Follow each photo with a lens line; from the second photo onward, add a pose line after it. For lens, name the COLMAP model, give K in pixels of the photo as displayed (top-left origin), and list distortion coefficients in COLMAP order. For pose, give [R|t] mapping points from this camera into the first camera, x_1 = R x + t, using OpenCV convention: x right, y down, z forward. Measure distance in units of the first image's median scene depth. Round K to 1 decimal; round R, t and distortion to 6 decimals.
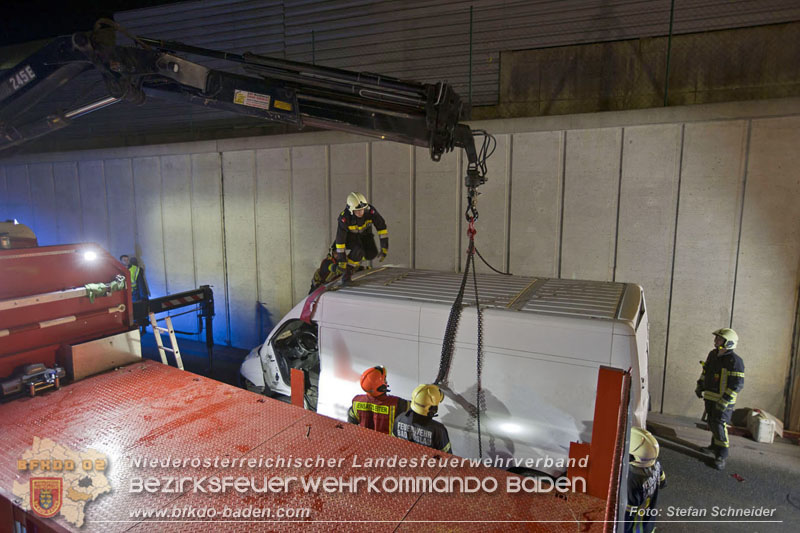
lens RADIAL K [[466.2, 0, 400.0], [0, 466.2, 266.5], [0, 0, 1]] dist [-0.031257, 0.030063]
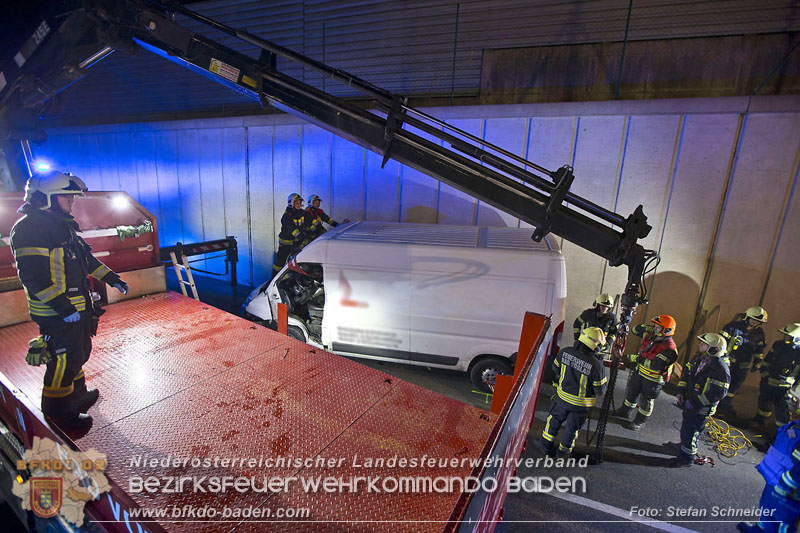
lens RADIAL K [[364.6, 0, 401.5], [0, 364.6, 269.4], [0, 0, 1]] dist [-0.043785, 0.011243]
pose [[0.998688, 0.049933, -0.011392, 0.058757], [-0.048690, 0.994643, 0.091189, 0.021504], [0.015884, -0.090515, 0.995768, 0.050856]]
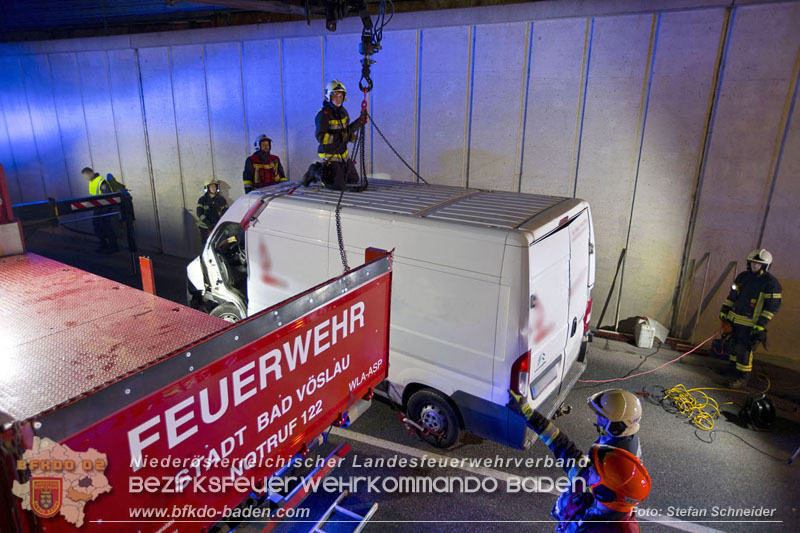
lens RADIAL K [[483.4, 0, 403.3], [0, 483.4, 261.9], [0, 0, 1]] dist [-0.005081, 0.004083]
pose [[0.999675, 0.019516, -0.016374, 0.233862], [-0.016870, 0.988767, 0.148510, 0.036275], [0.019089, -0.148186, 0.988775, -0.038033]]
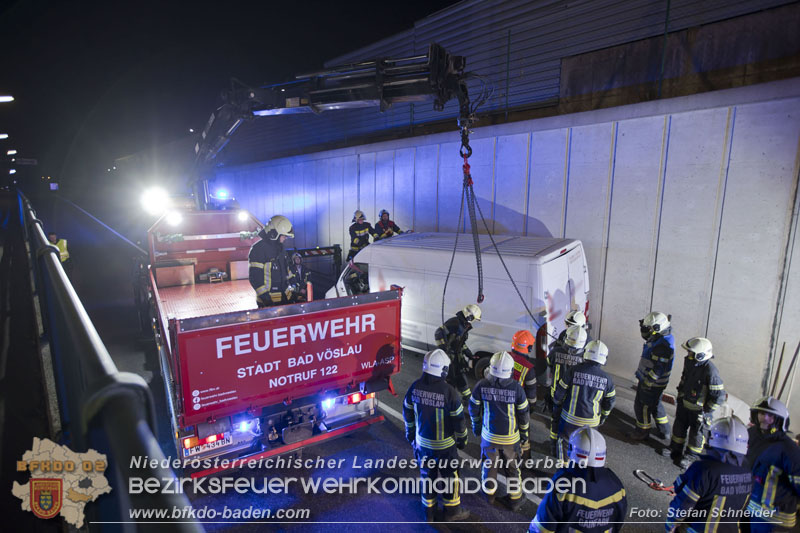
lens RADIAL K [[437.0, 0, 400.0], [0, 437.0, 266.5], [0, 0, 1]] dist [-0.047726, 0.036244]
pose [[0.867602, 0.088870, -0.489253, 0.536267], [-0.074311, 0.996023, 0.049145, 0.032277], [0.491675, -0.006282, 0.870756, -0.156979]]
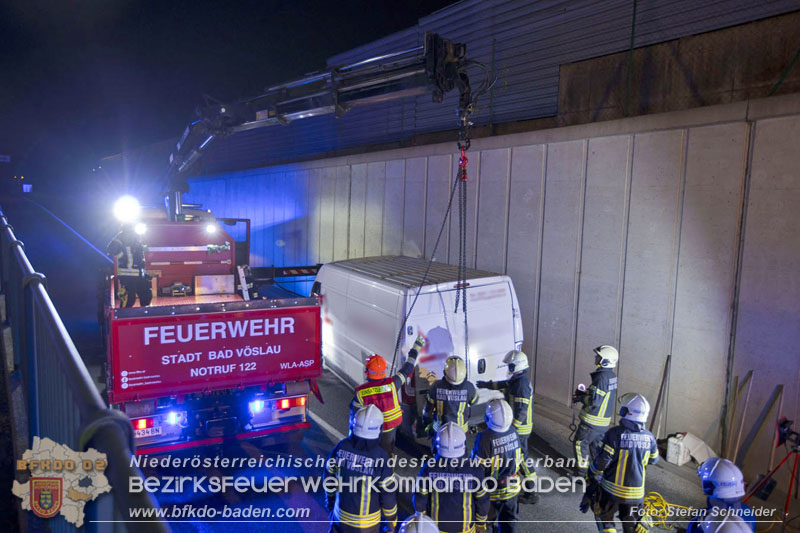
lens RADIAL K [[575.2, 0, 400.0], [0, 575.2, 266.5], [0, 0, 1]] dist [-0.003490, 0.044067]
pose [[0.813071, 0.085094, -0.575913, 0.865218], [-0.108770, 0.994044, -0.006686, 0.040921], [0.571914, 0.068079, 0.817484, -0.283283]]
